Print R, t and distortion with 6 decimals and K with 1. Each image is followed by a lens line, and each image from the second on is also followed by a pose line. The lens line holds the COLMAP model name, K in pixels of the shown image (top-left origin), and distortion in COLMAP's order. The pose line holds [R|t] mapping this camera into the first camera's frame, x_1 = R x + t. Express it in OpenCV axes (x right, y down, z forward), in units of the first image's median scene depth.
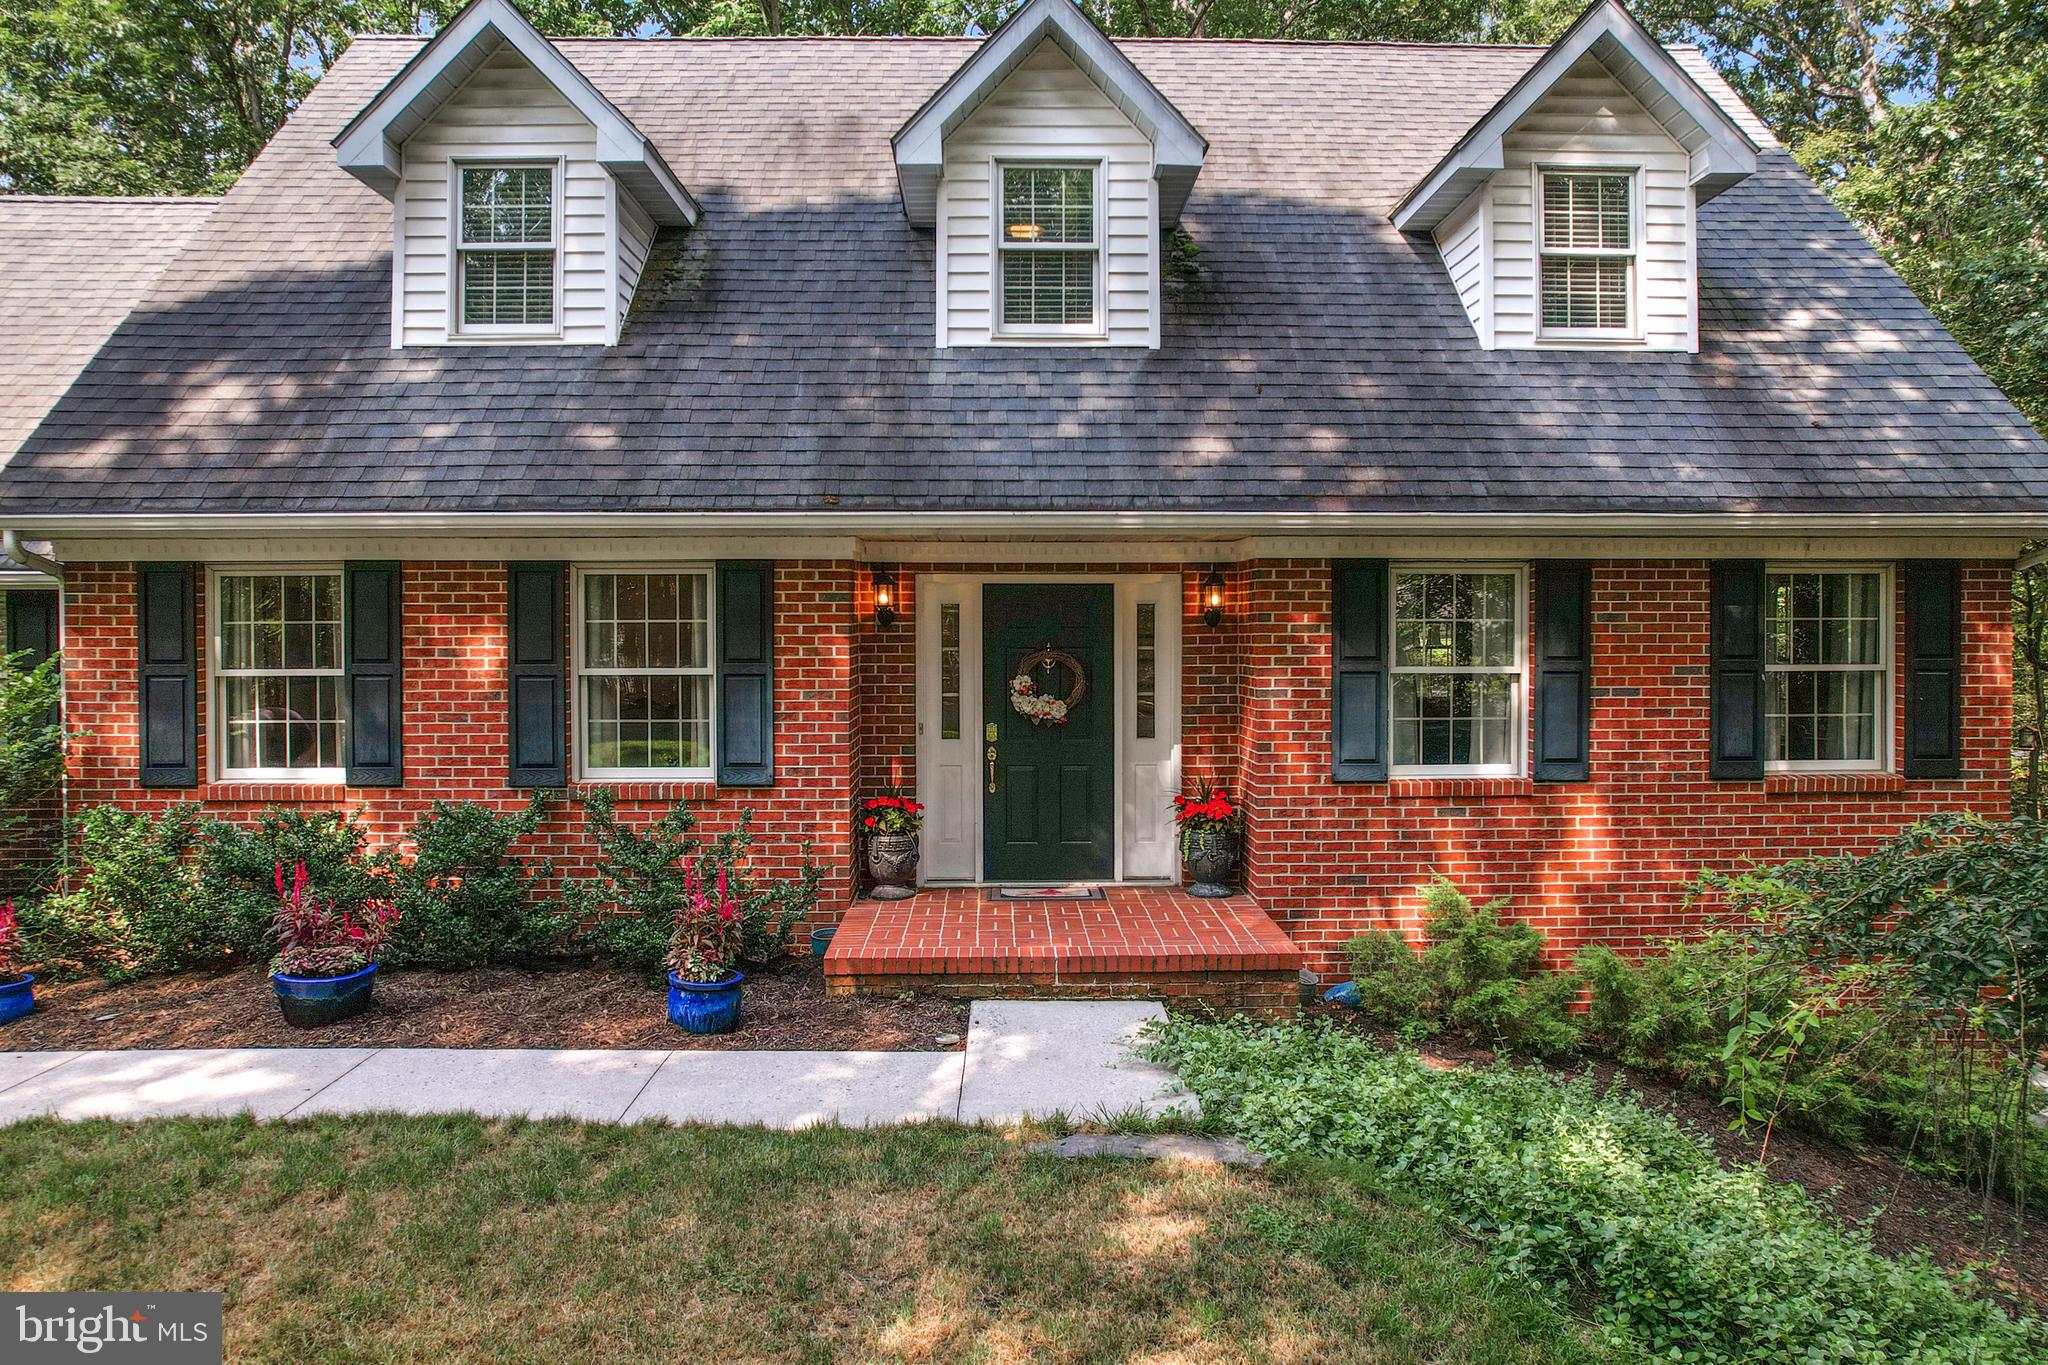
lens RADIAL K [[1403.0, 0, 1025.9], [0, 1403.0, 643.2], [0, 0, 1]] dist [-0.043025, 0.011844]
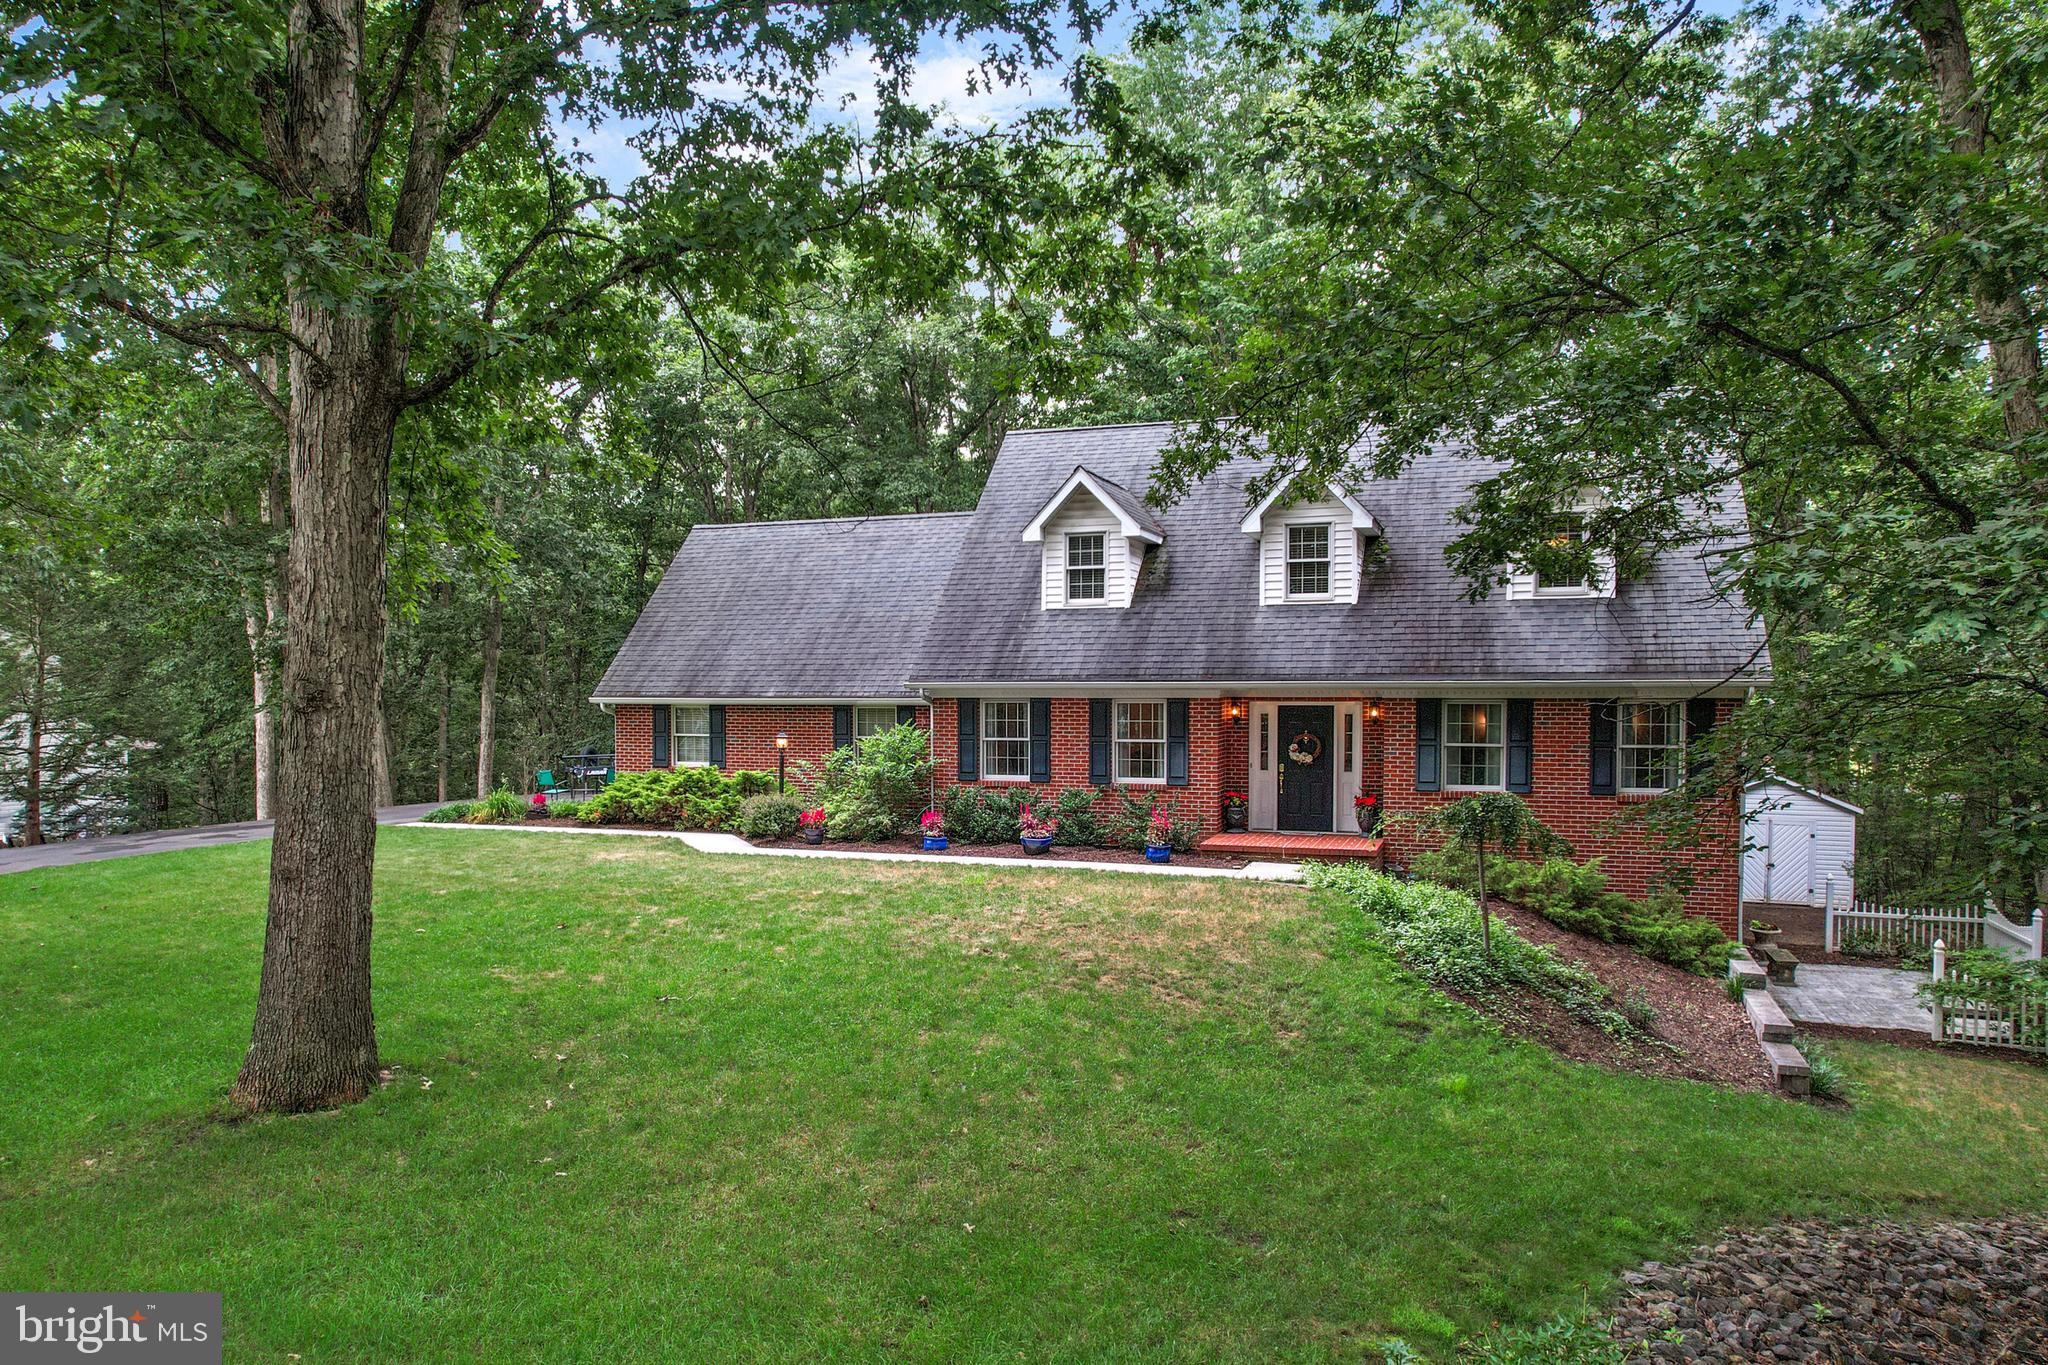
lens RADIAL K [[1390.4, 0, 950.2], [0, 1390.4, 729.3], [0, 0, 1]] dist [-0.059156, 0.048063]
pose [[0.918555, 0.011868, -0.395115, 0.413122], [-0.001383, 0.999640, 0.026813, -0.067576], [0.395291, -0.024083, 0.918240, -1.472820]]
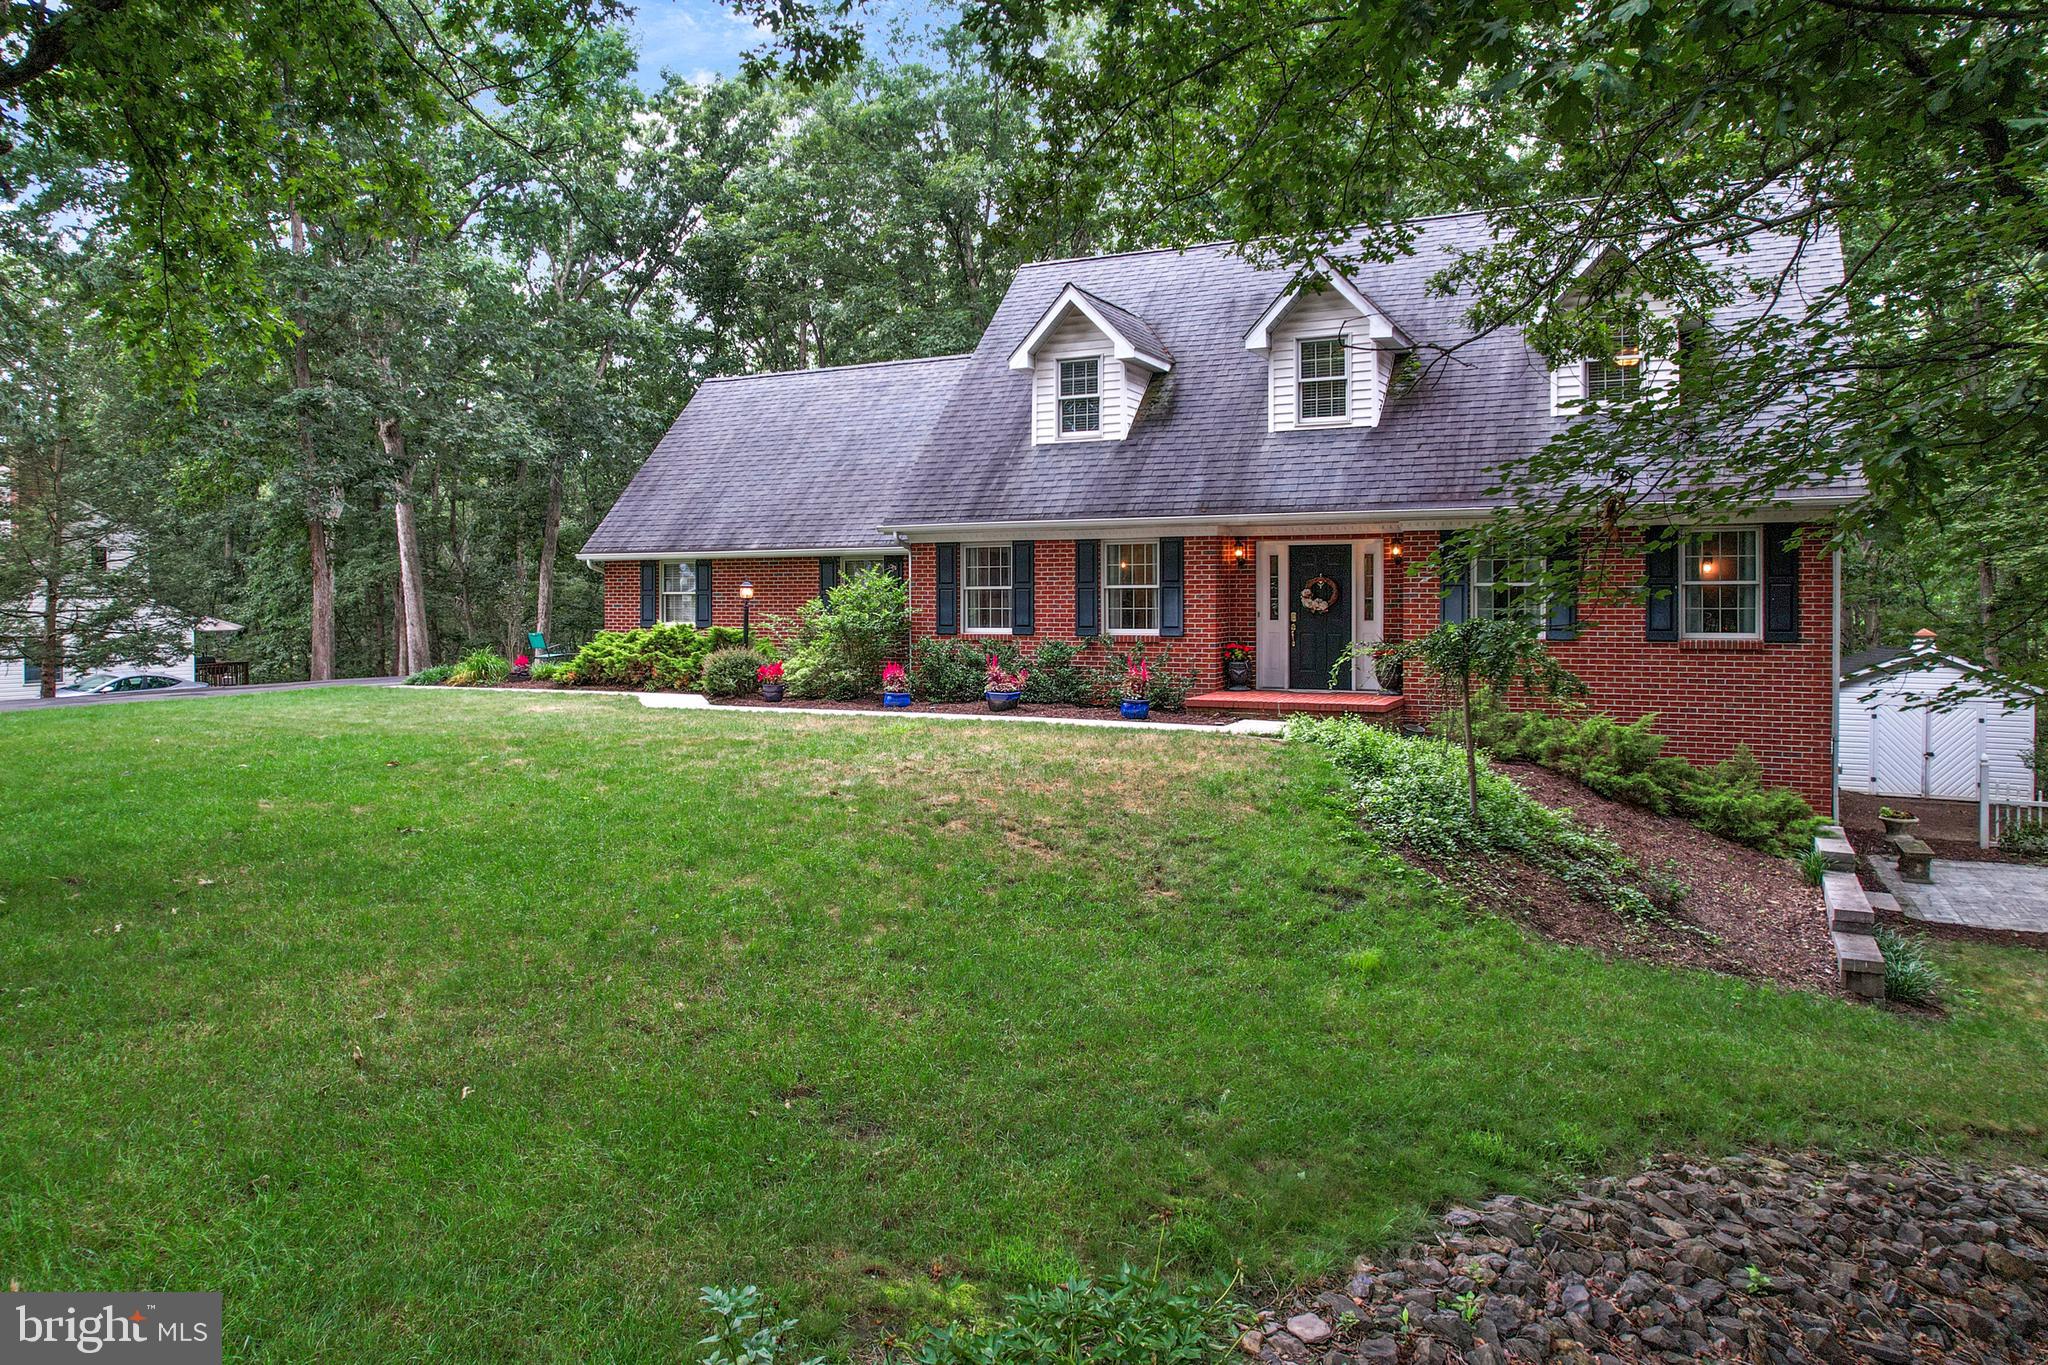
lens RADIAL K [[1390.4, 0, 950.3], [0, 1390.4, 628.6], [0, 0, 1]] dist [-0.059156, 0.048063]
pose [[0.868312, 0.010524, -0.495907, 0.589891], [-0.001248, 0.999818, 0.019032, 0.045531], [0.496017, -0.015907, 0.868167, -1.105422]]
